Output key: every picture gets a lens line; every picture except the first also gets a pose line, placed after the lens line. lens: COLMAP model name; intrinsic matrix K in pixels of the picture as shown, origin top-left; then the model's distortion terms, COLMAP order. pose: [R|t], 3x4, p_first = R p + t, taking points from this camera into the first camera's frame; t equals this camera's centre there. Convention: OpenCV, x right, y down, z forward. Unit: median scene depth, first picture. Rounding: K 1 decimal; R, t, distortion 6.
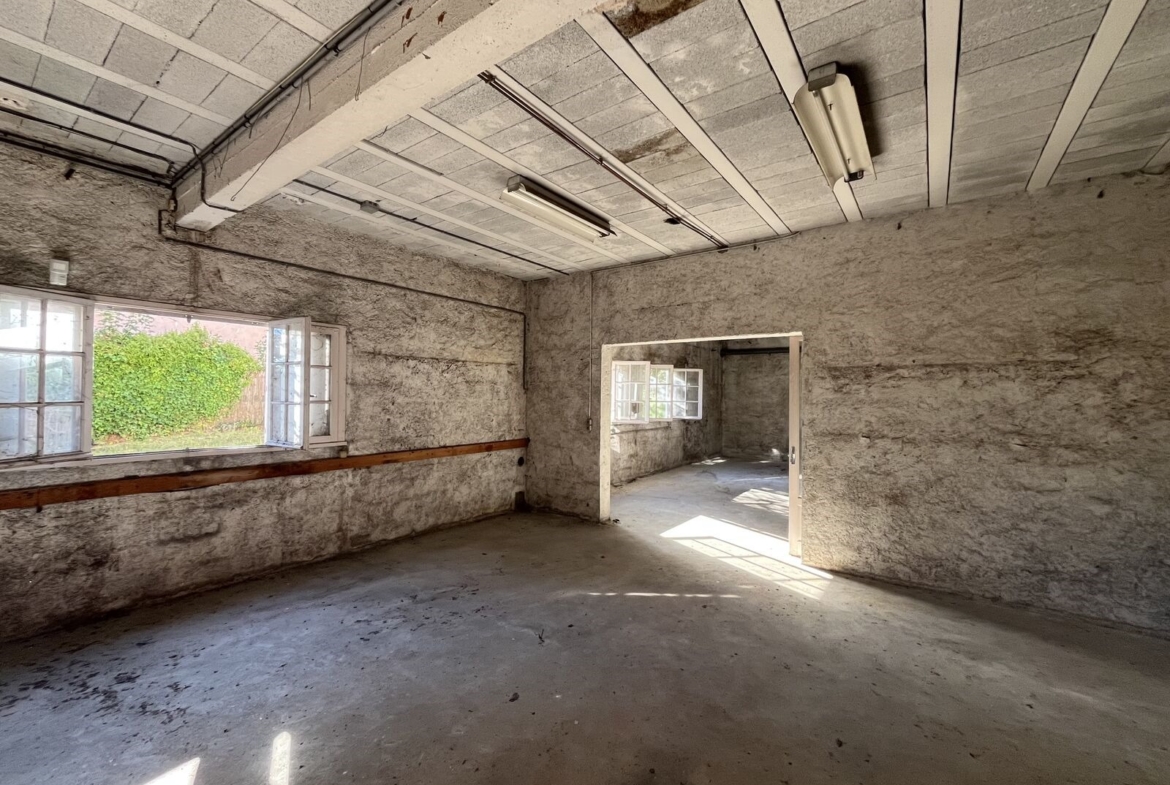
lens RADIAL K [[472.6, 0, 587.4], [0, 472.6, 391.2], [0, 0, 1]] dist [-0.002152, -0.000186]
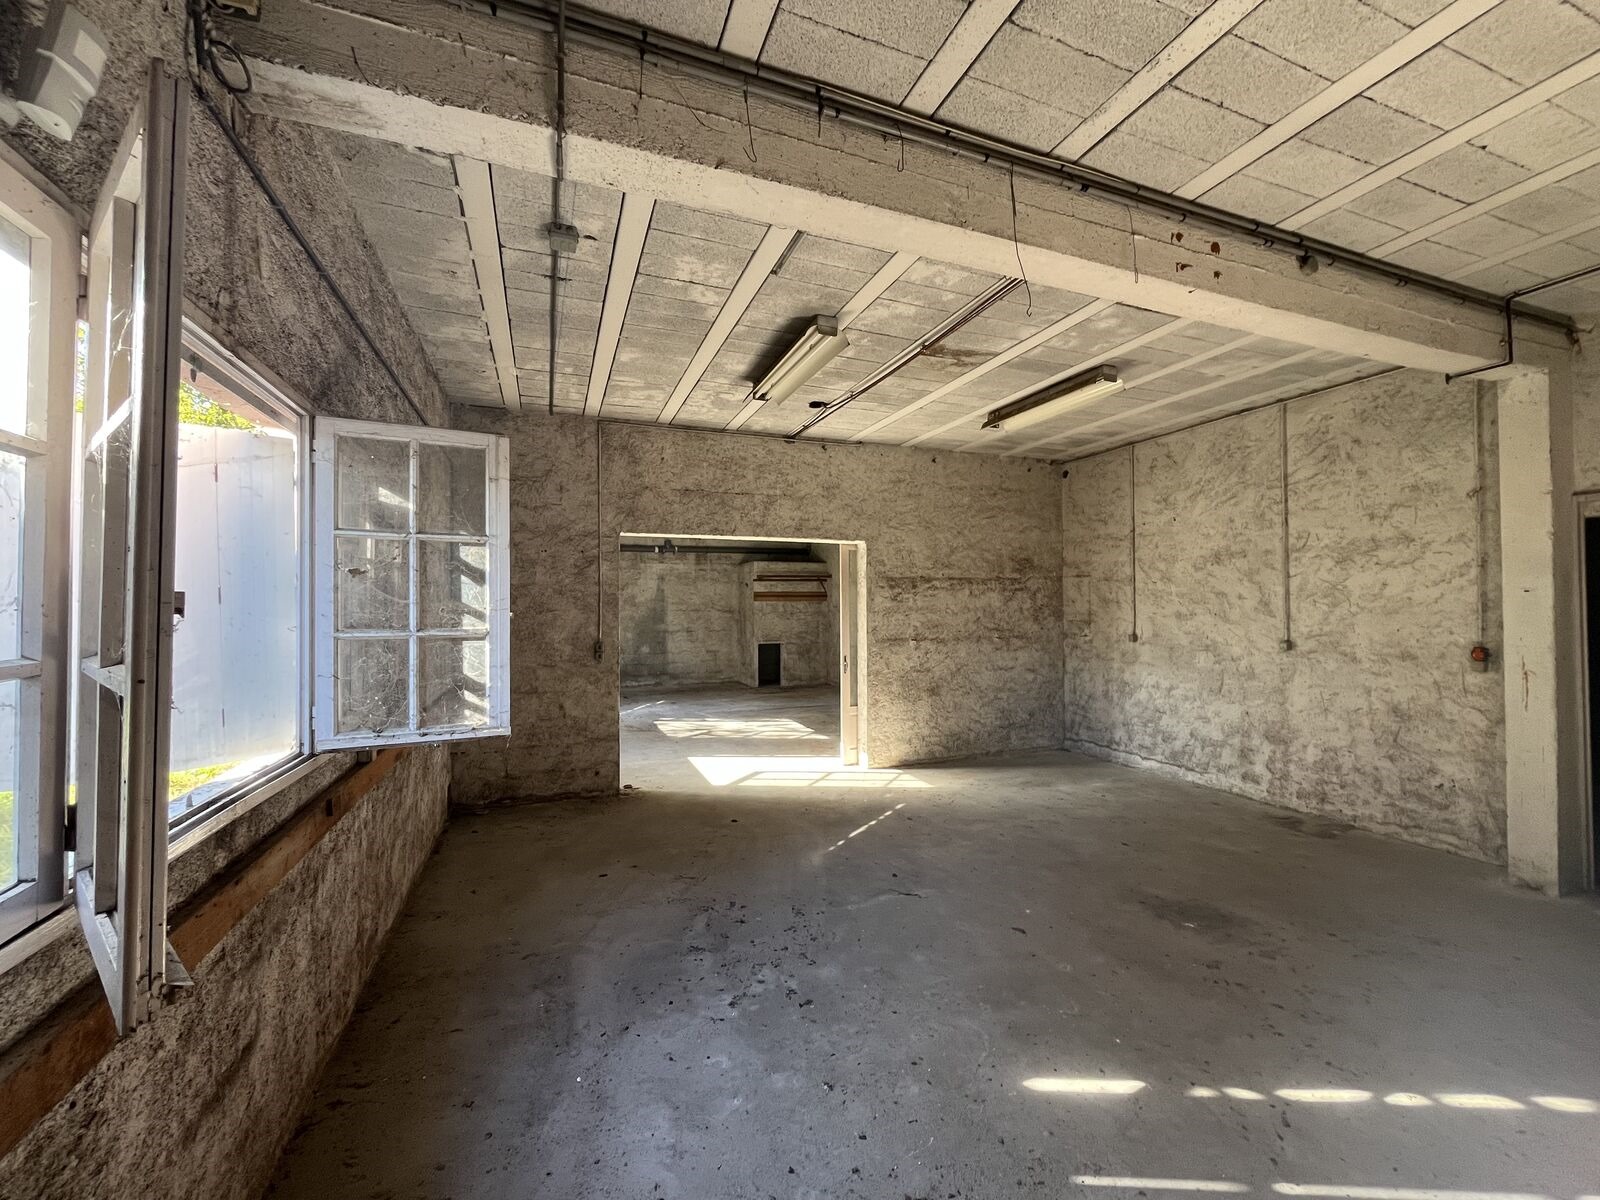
lens RADIAL K [[645.5, 0, 794.1], [0, 645.5, 598.6], [0, 0, 1]] dist [0.000097, -0.001459]
pose [[0.546242, -0.002354, 0.837624, -0.844744], [0.002537, 0.999996, 0.001156, -0.004684], [-0.837624, 0.001493, 0.546246, 0.390382]]
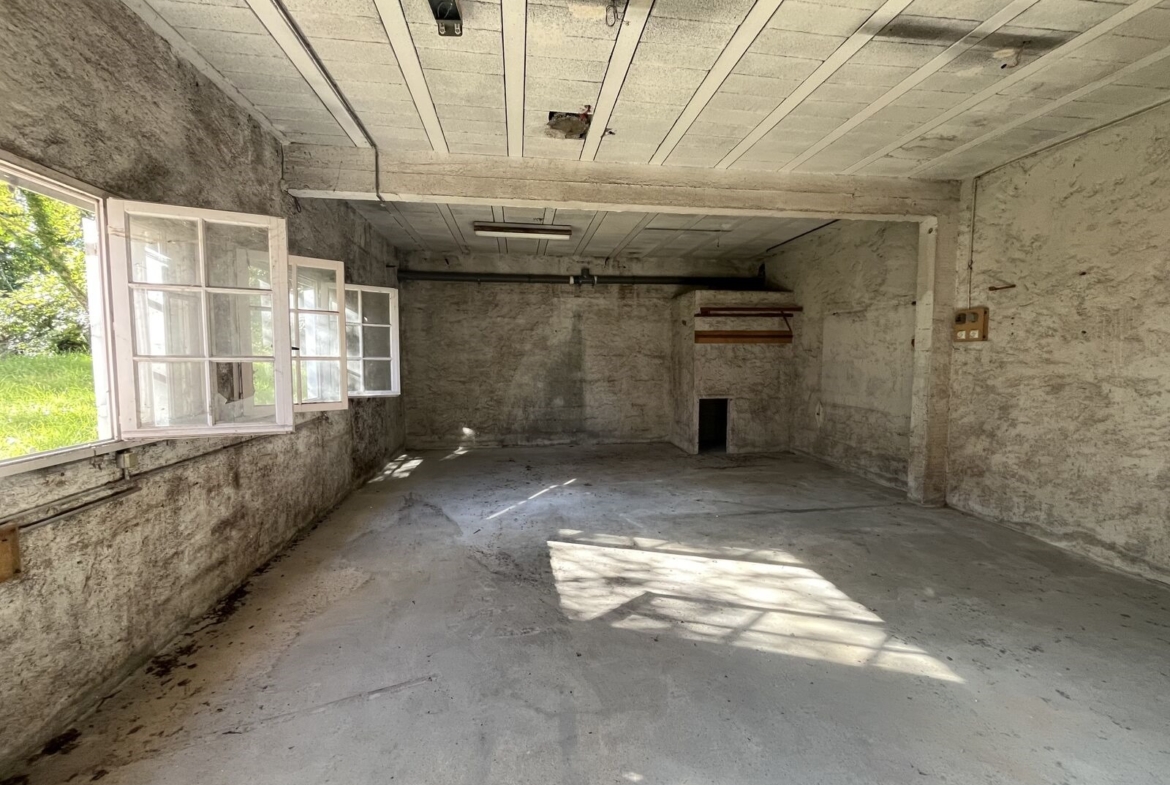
lens RADIAL K [[472.6, 0, 583.6], [0, 472.6, 392.1], [0, 0, 1]] dist [-0.002152, -0.000186]
pose [[0.717591, -0.063821, 0.693534, 0.106097], [0.003873, 0.996143, 0.087661, 0.035498], [-0.696454, -0.060219, 0.715071, 1.248787]]
